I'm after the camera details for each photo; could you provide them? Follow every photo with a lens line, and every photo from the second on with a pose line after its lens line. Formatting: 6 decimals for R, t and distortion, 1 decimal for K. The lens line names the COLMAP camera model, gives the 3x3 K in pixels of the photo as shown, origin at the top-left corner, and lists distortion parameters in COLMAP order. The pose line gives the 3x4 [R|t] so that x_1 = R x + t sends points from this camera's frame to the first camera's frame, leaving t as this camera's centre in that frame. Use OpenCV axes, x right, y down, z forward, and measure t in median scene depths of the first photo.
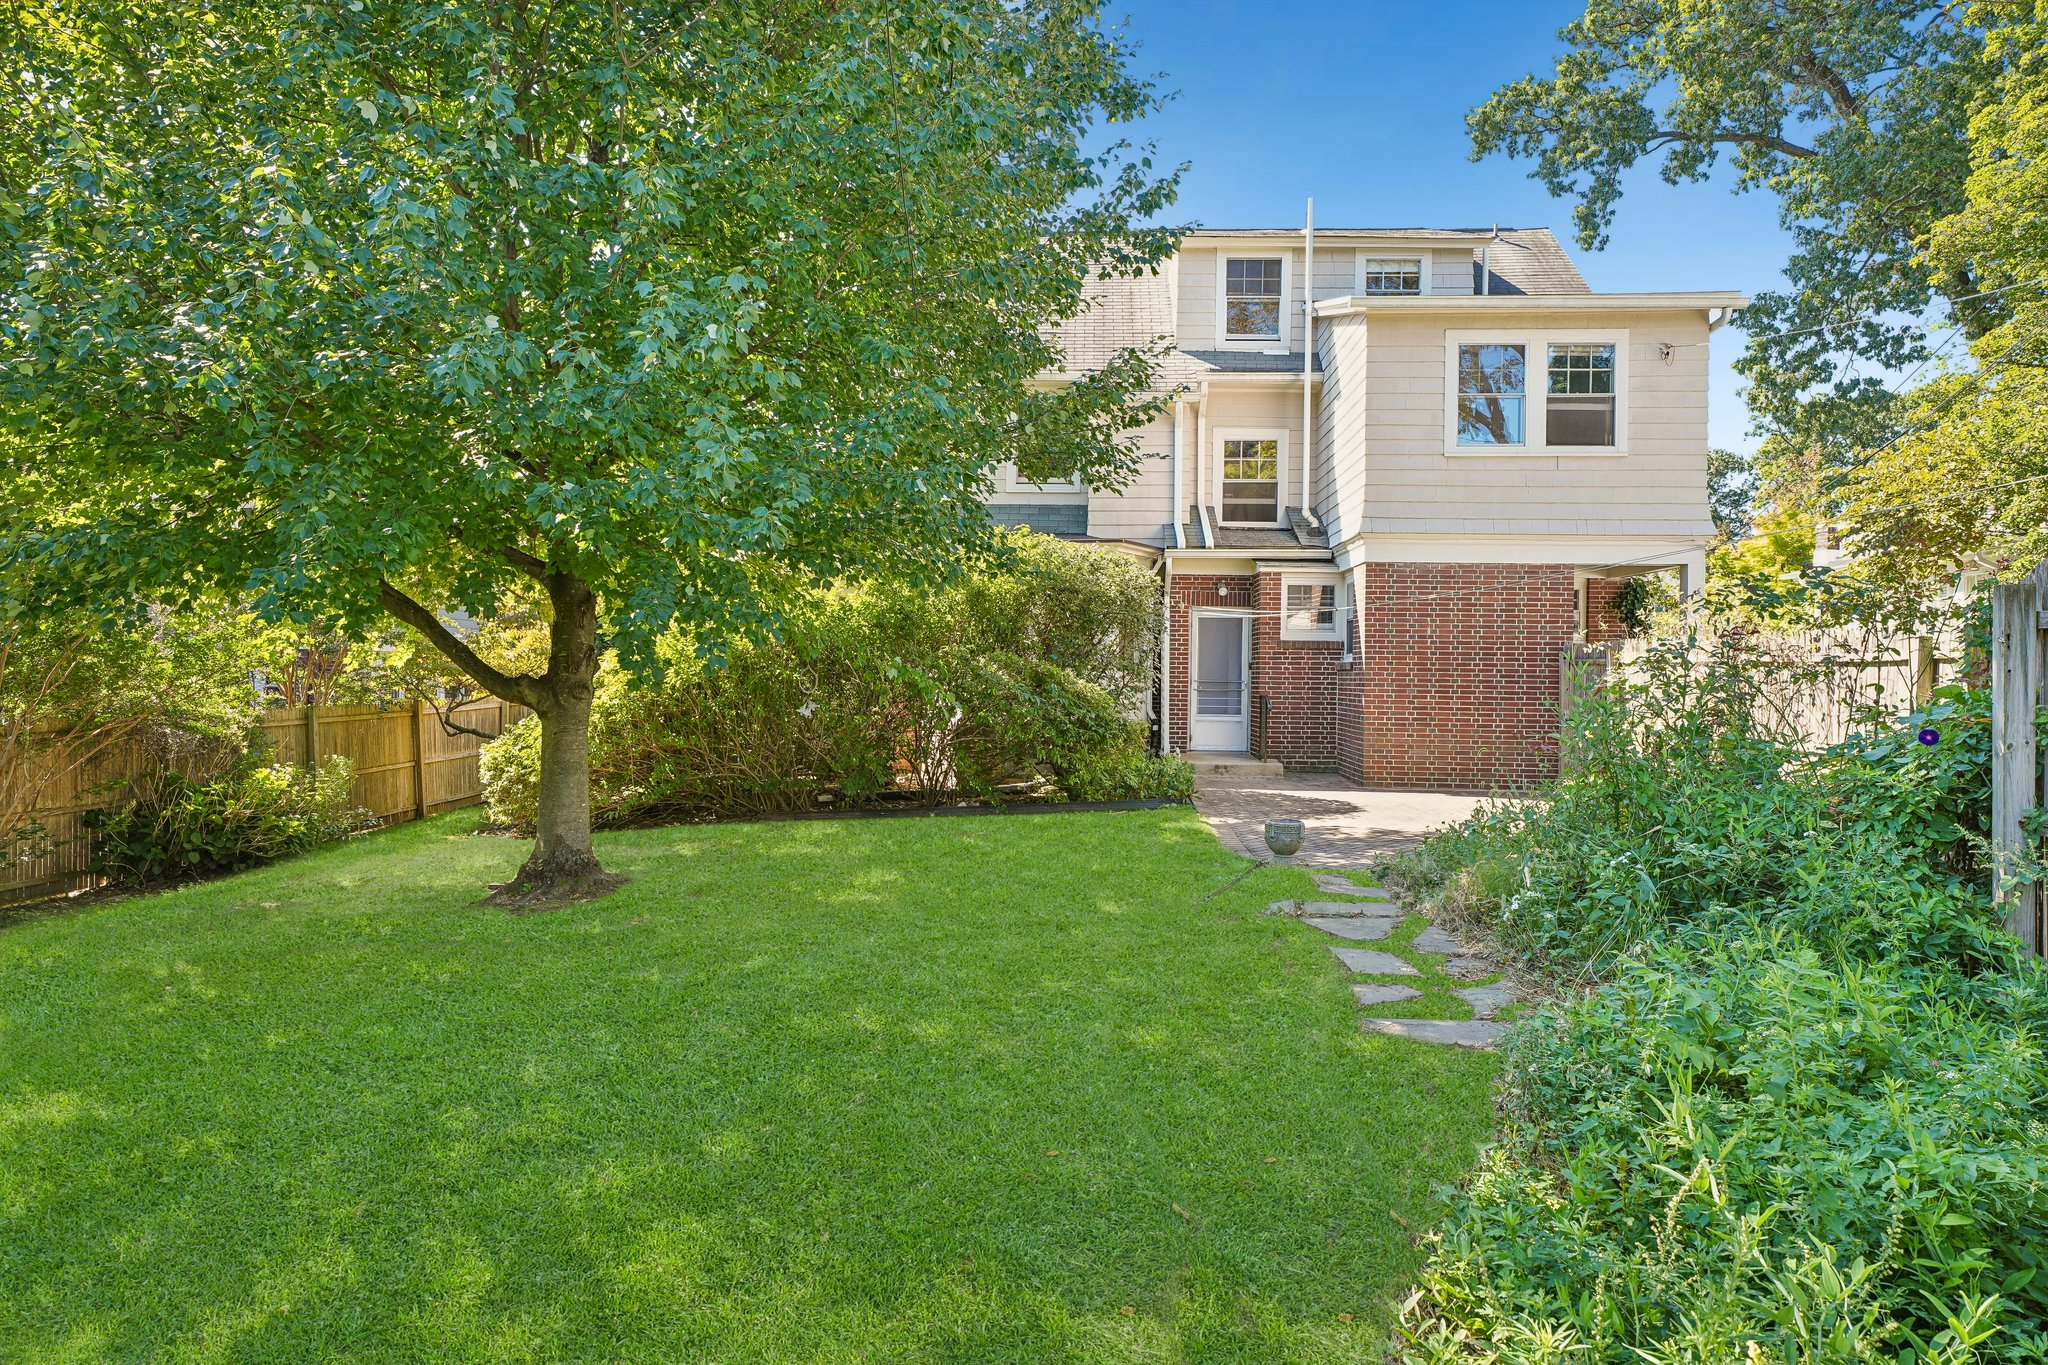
lens RADIAL K [[1142.8, 0, 1024.0], [0, 1142.8, 682.5], [0, 0, 1]] dist [-0.003791, -0.000623]
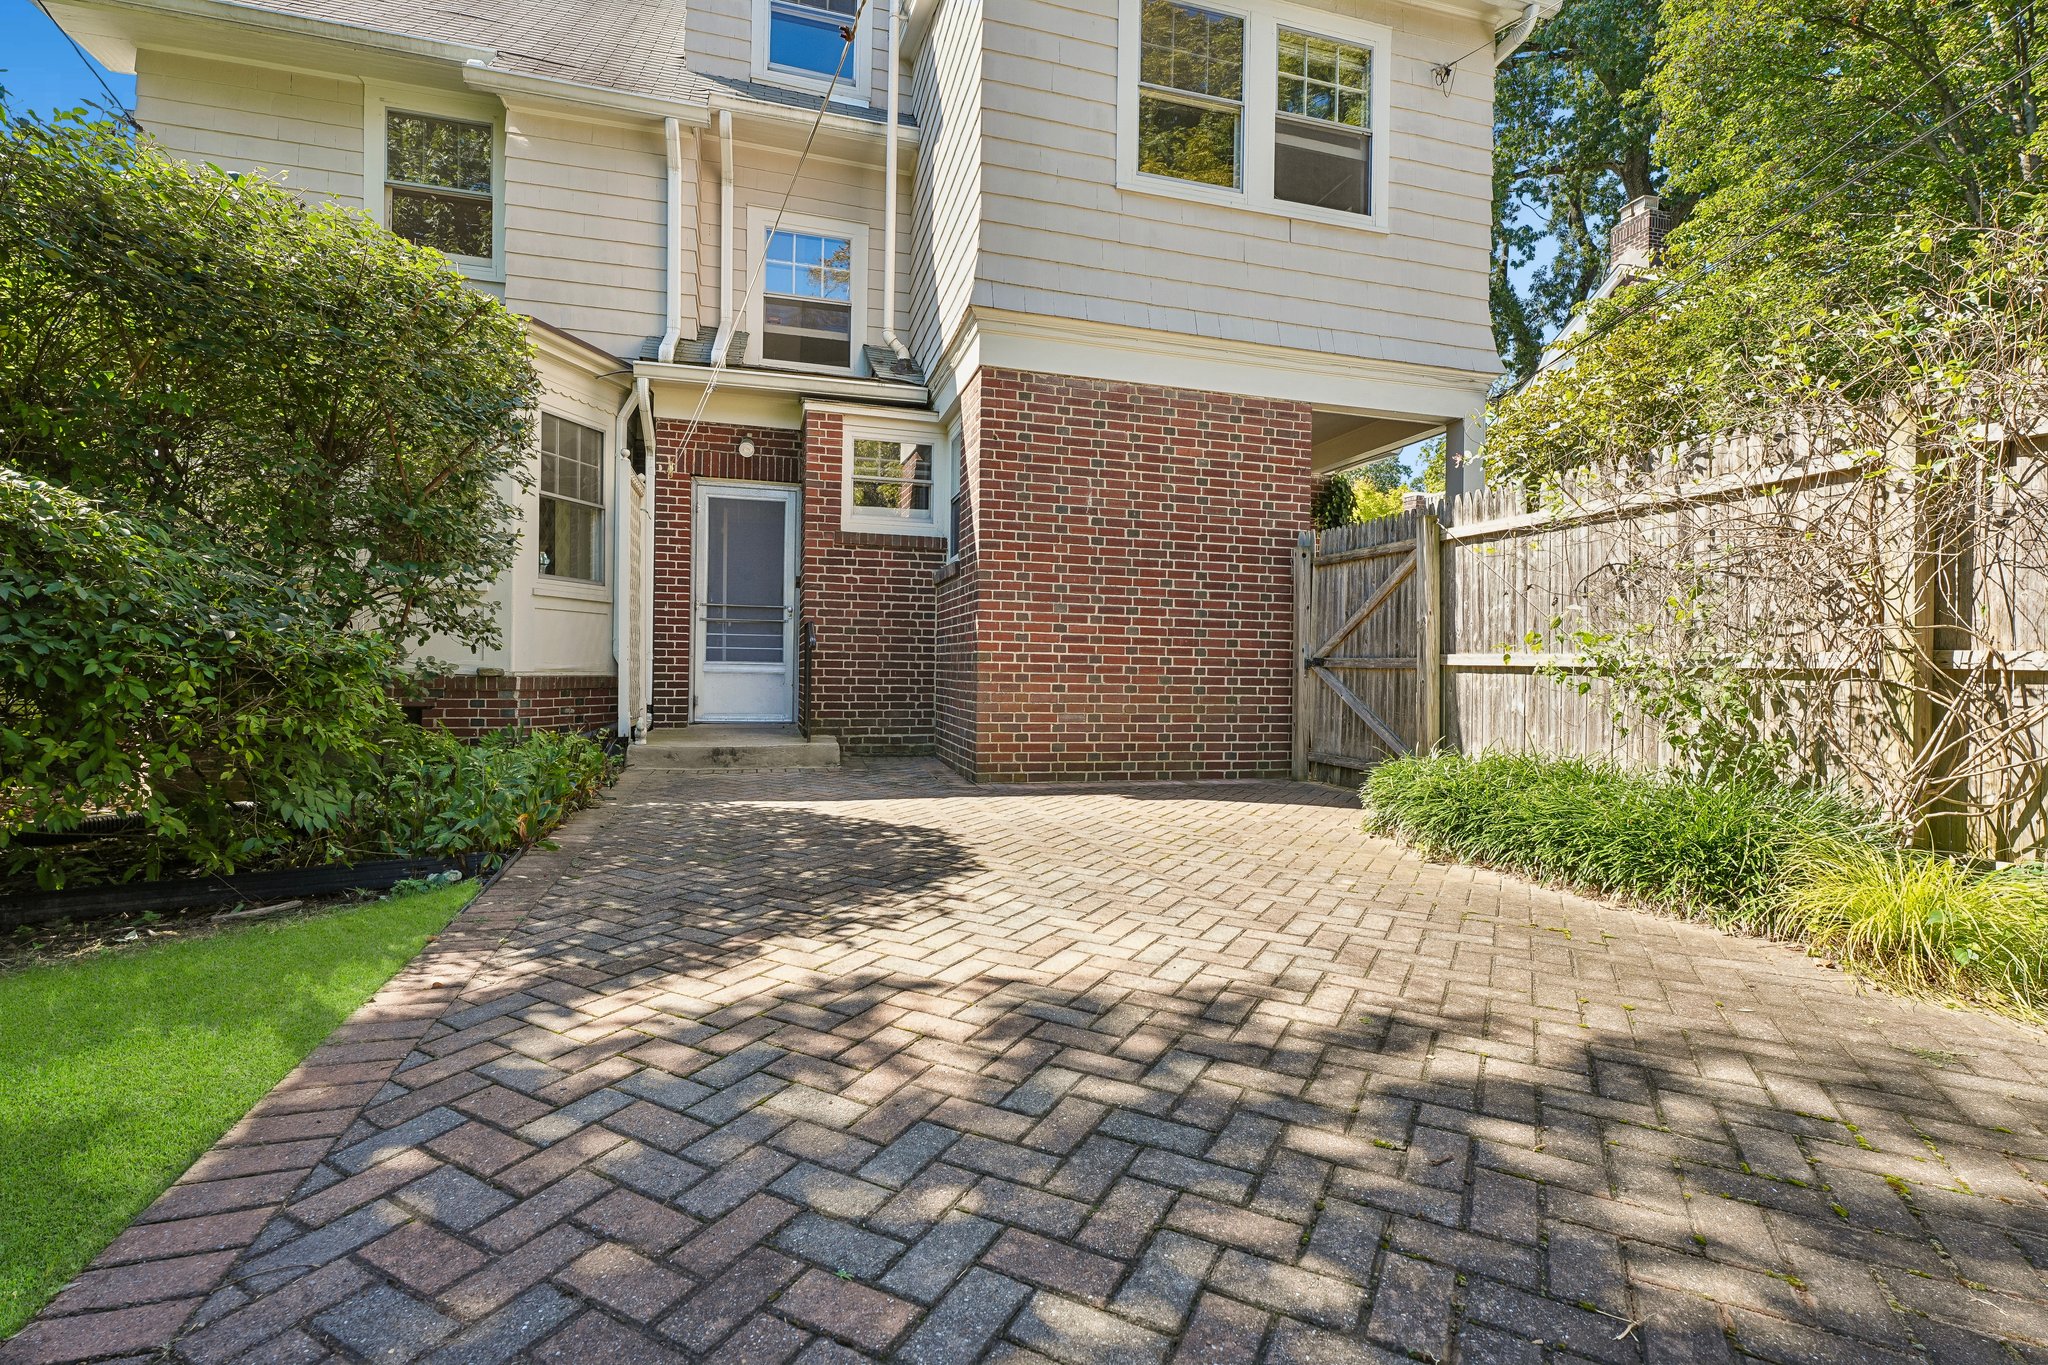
lens RADIAL K [[911.6, 0, 1024.0], [0, 911.6, 682.5], [0, 0, 1]] dist [0.000238, -0.000004]
pose [[0.943735, -0.000412, 0.330702, 0.158689], [-0.002268, 0.999968, 0.007716, 0.036325], [-0.330694, -0.008032, 0.943704, 0.529666]]
